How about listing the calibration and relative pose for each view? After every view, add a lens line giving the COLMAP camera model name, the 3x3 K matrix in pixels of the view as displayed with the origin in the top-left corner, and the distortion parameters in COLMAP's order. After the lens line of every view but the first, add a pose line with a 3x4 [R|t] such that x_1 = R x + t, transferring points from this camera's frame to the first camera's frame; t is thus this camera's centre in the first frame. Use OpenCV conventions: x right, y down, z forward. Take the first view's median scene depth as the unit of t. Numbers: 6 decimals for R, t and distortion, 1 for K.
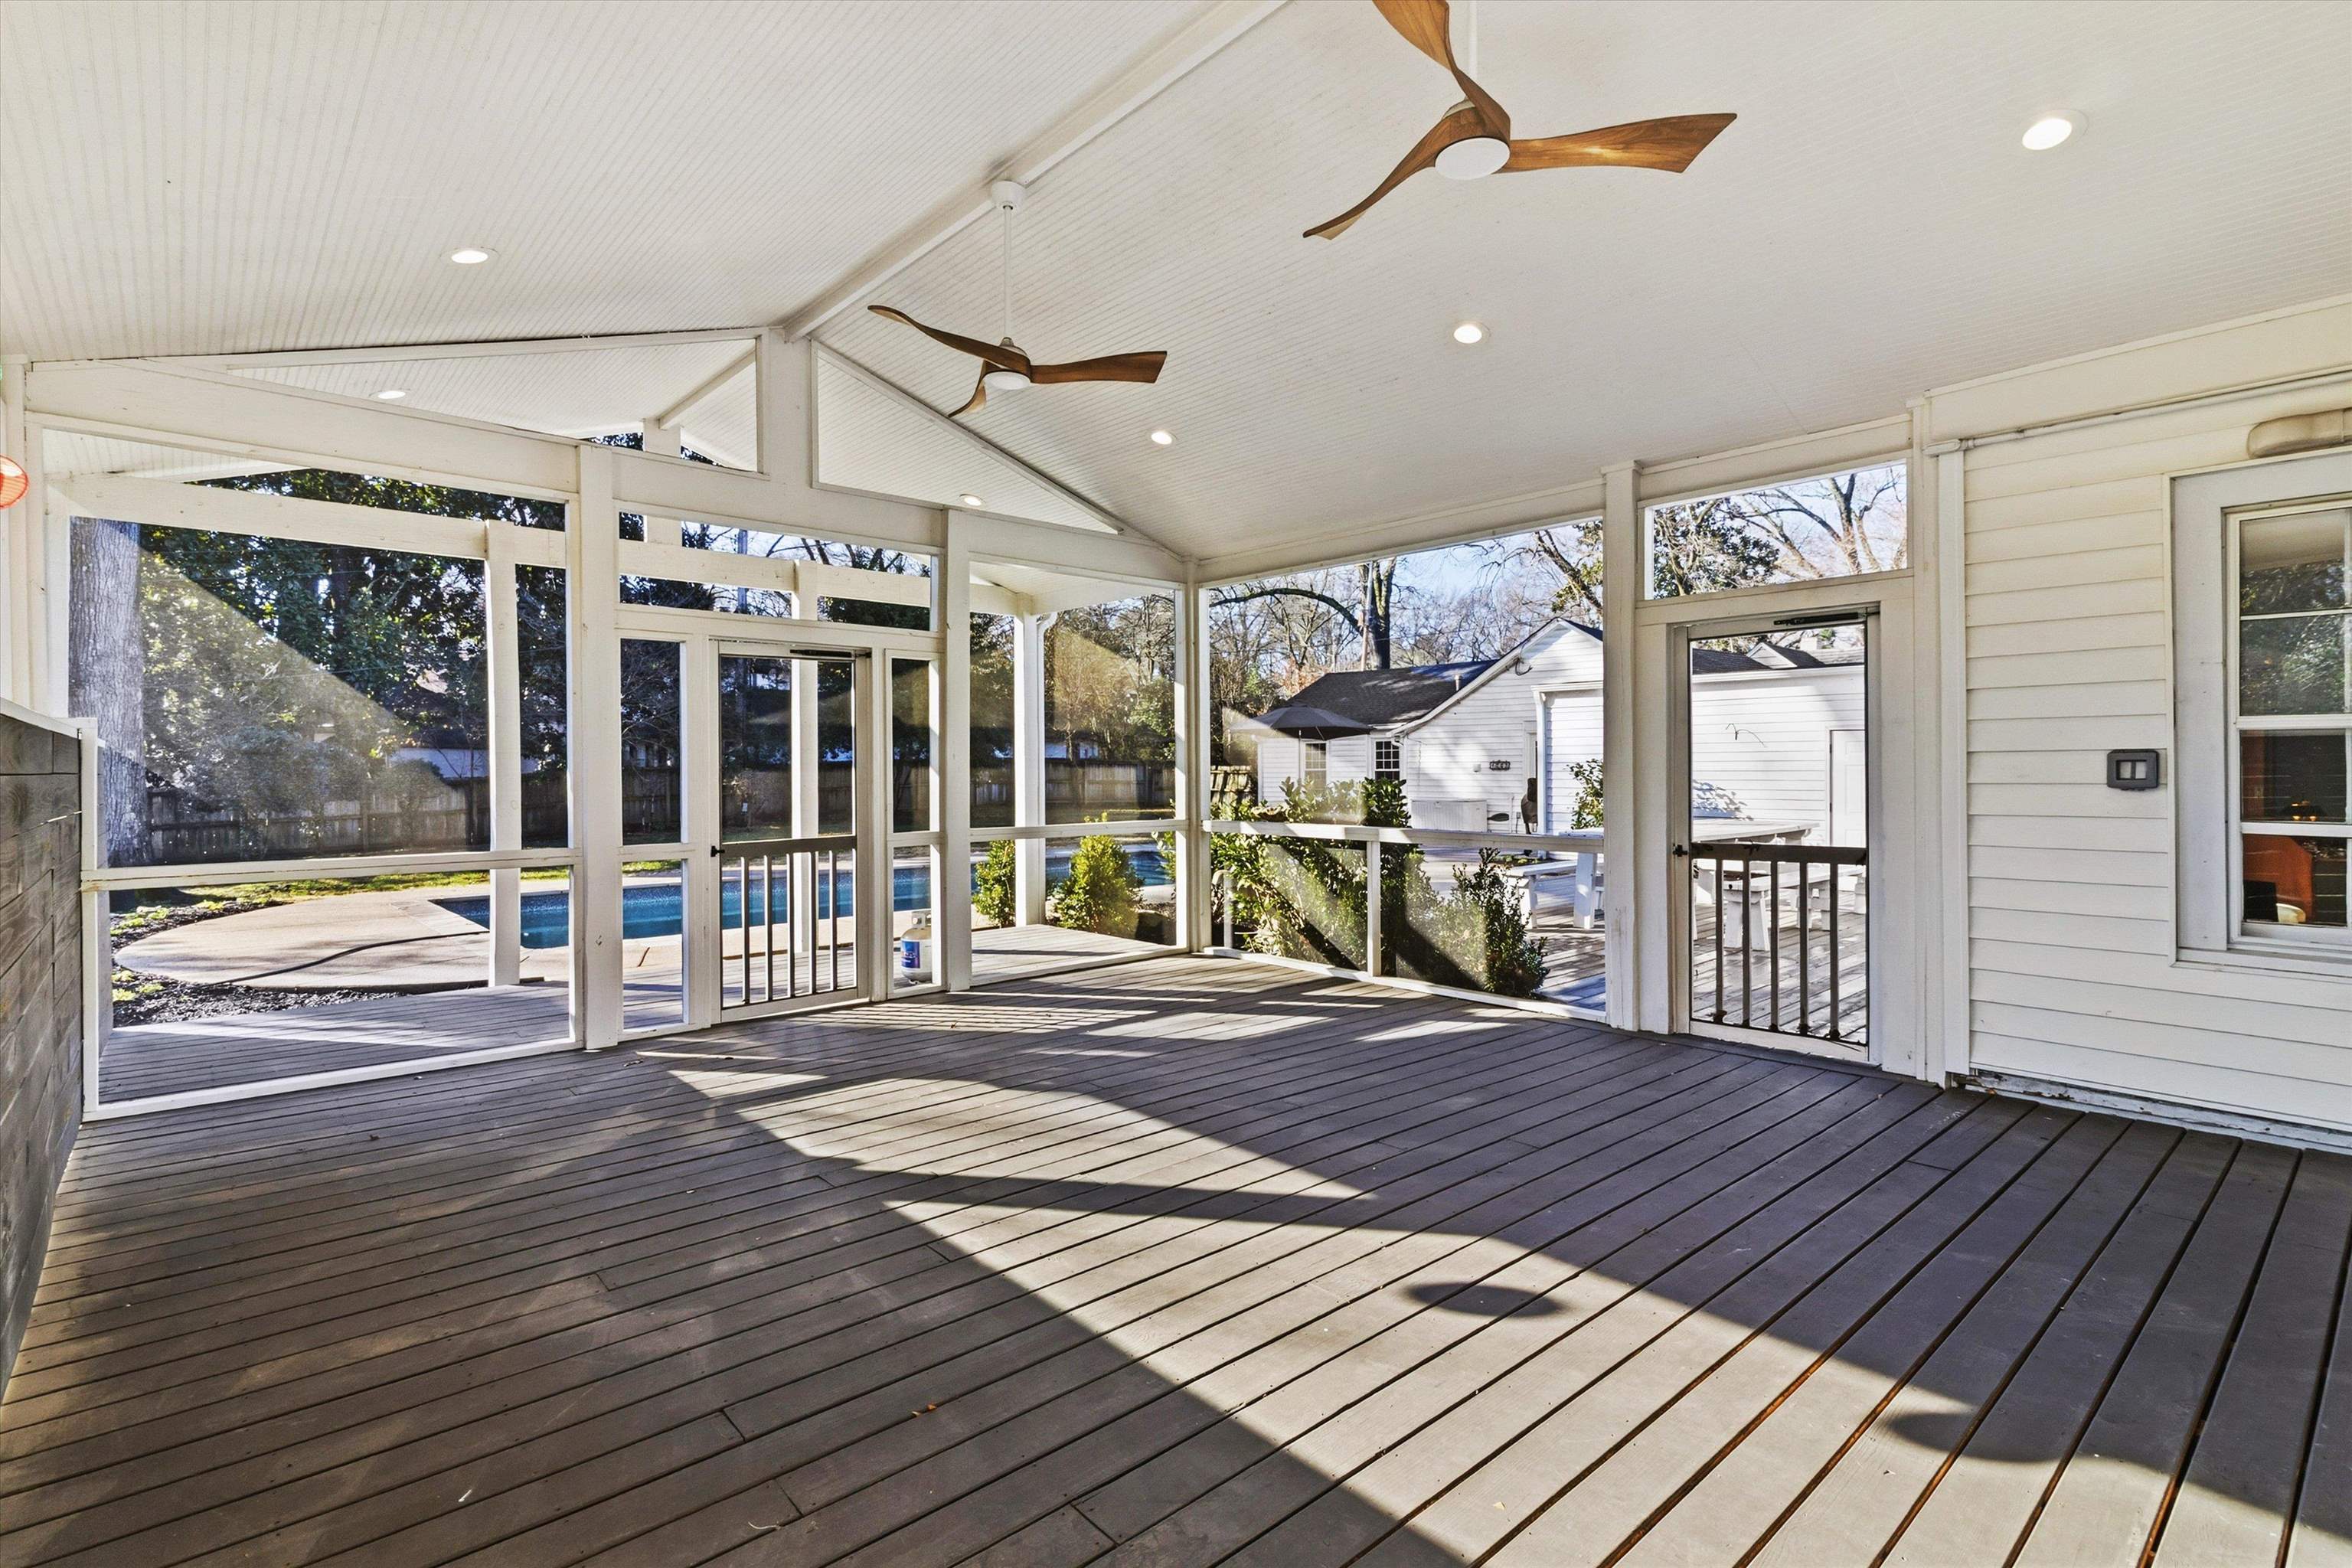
lens RADIAL K [[1101.6, 0, 1166.7], [0, 1101.6, 776.6], [0, 0, 1]] dist [0.001754, -0.000517]
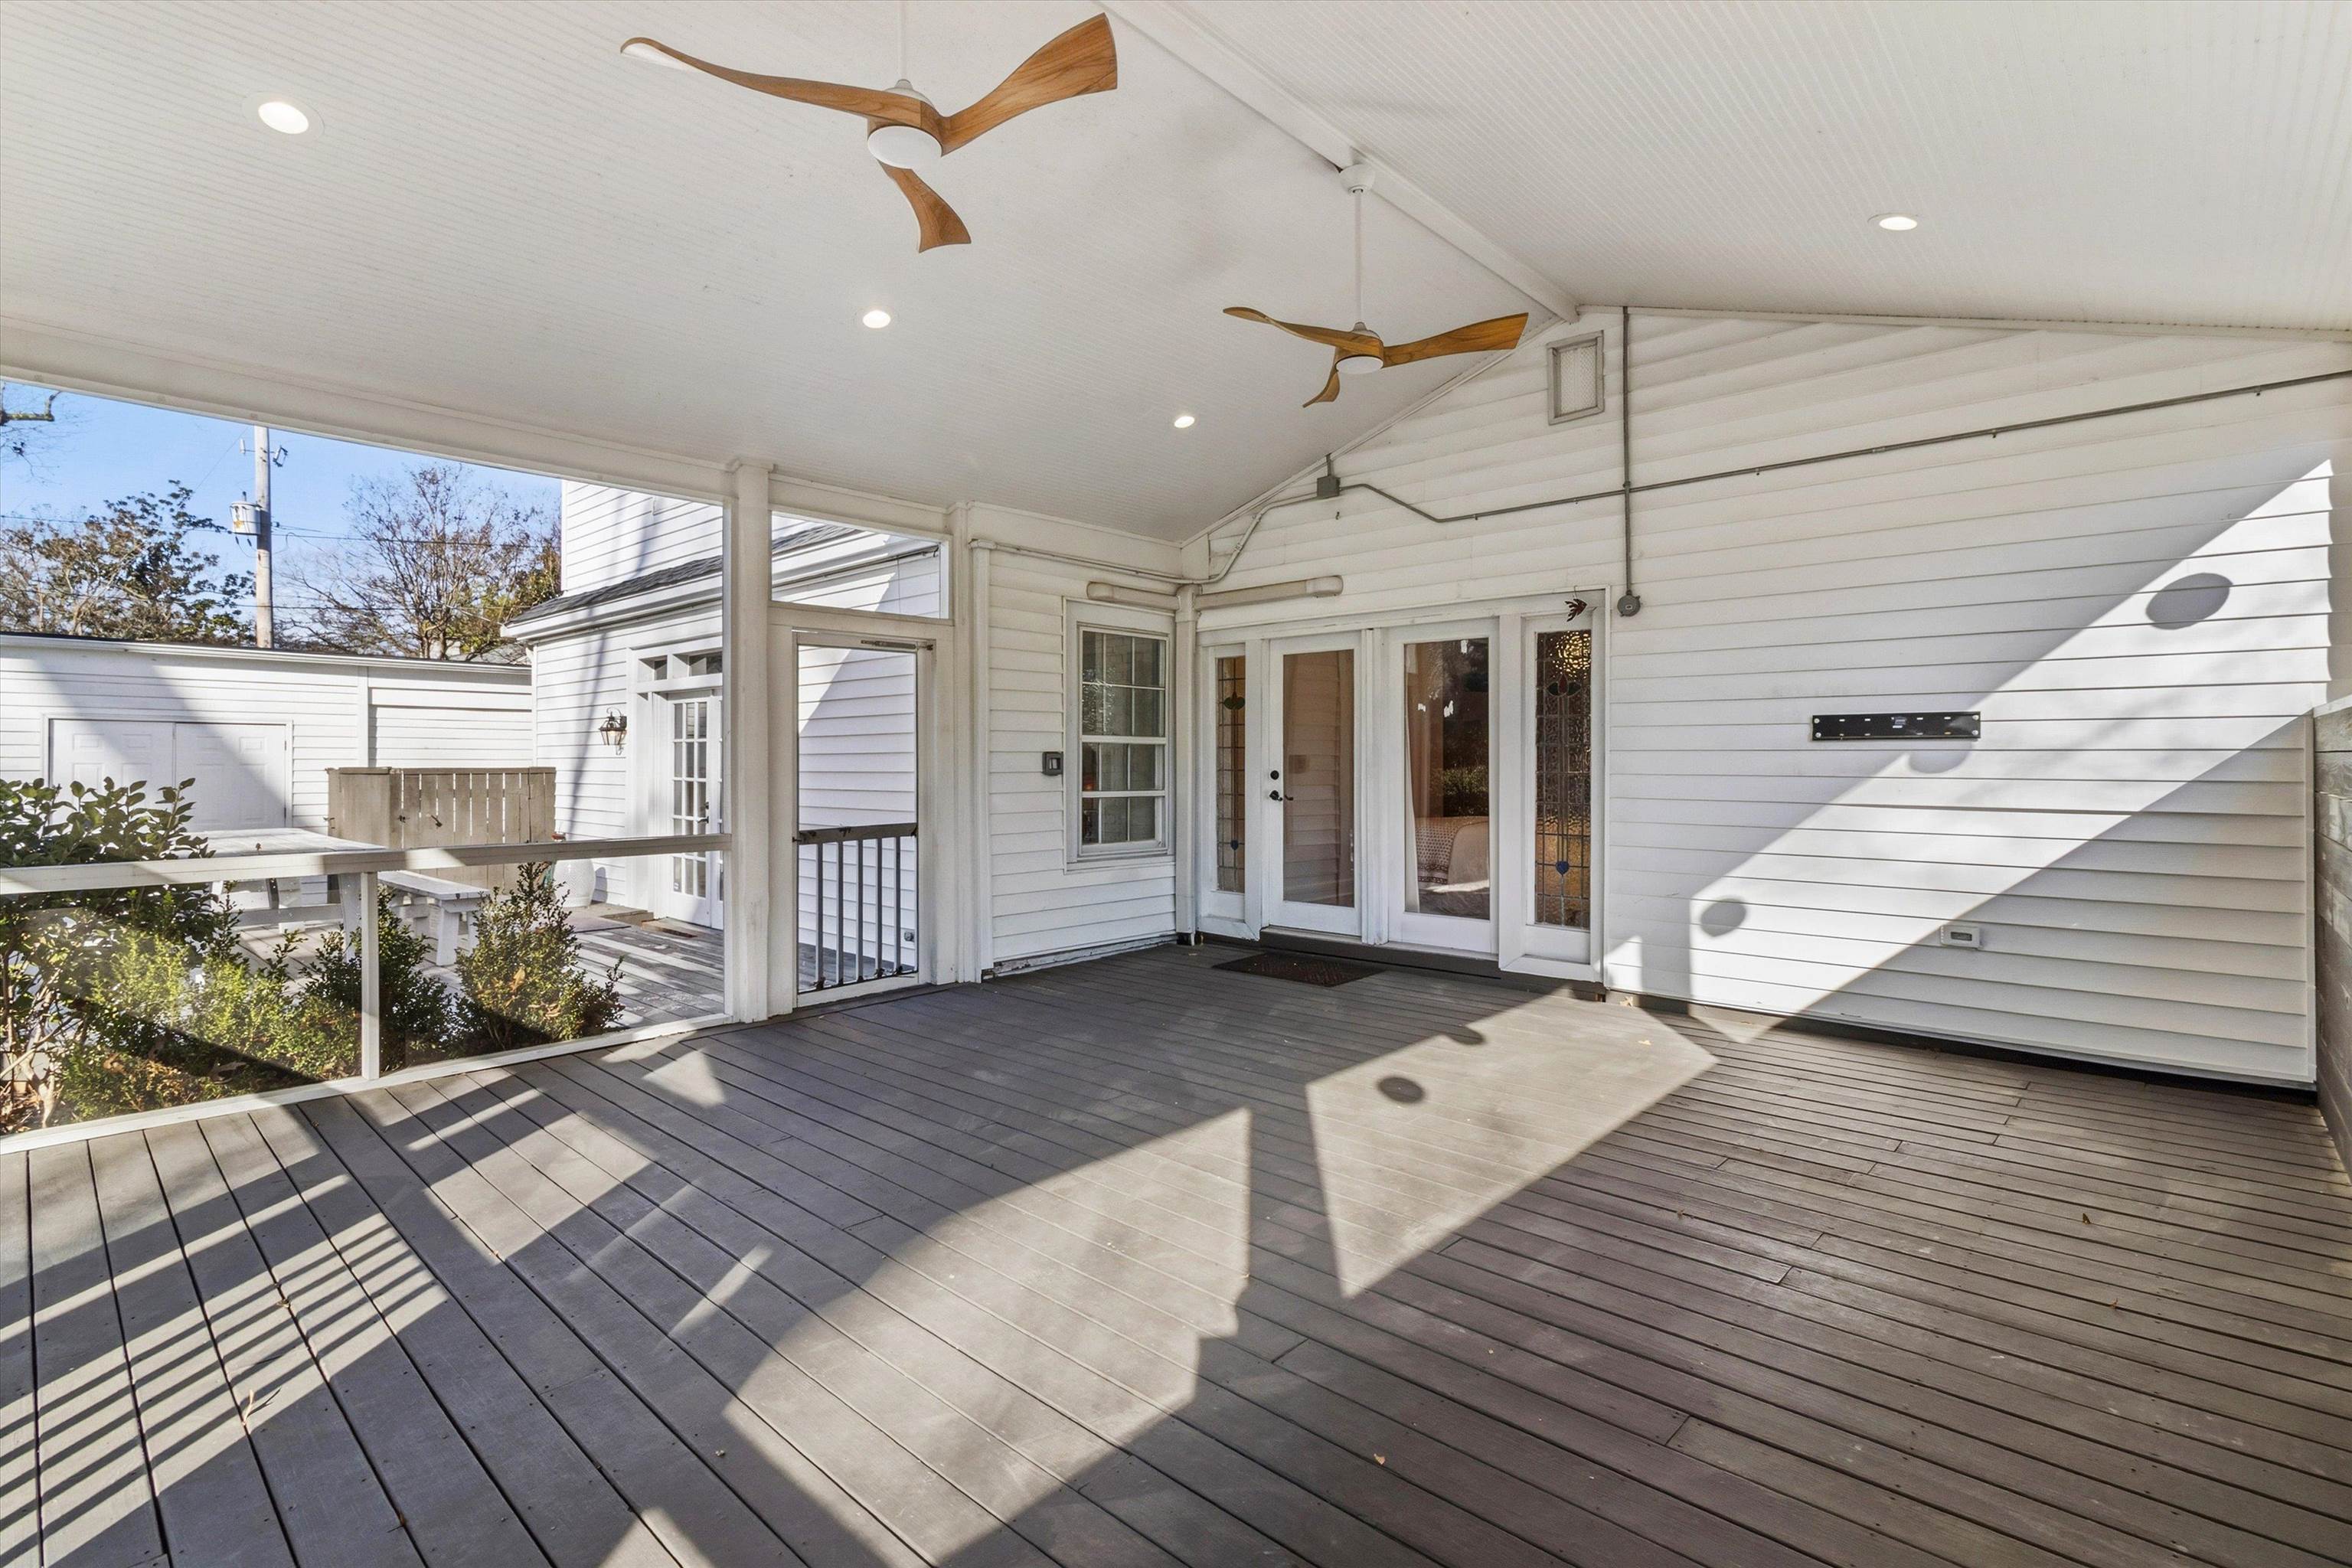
lens RADIAL K [[1101.6, 0, 1167.9], [0, 1101.6, 771.6], [0, 0, 1]] dist [0.001754, -0.000517]
pose [[-0.095180, -0.004018, 0.995452, -0.784589], [0.006216, 0.999970, 0.004631, -0.001191], [-0.995441, 0.006628, -0.095152, 0.906948]]
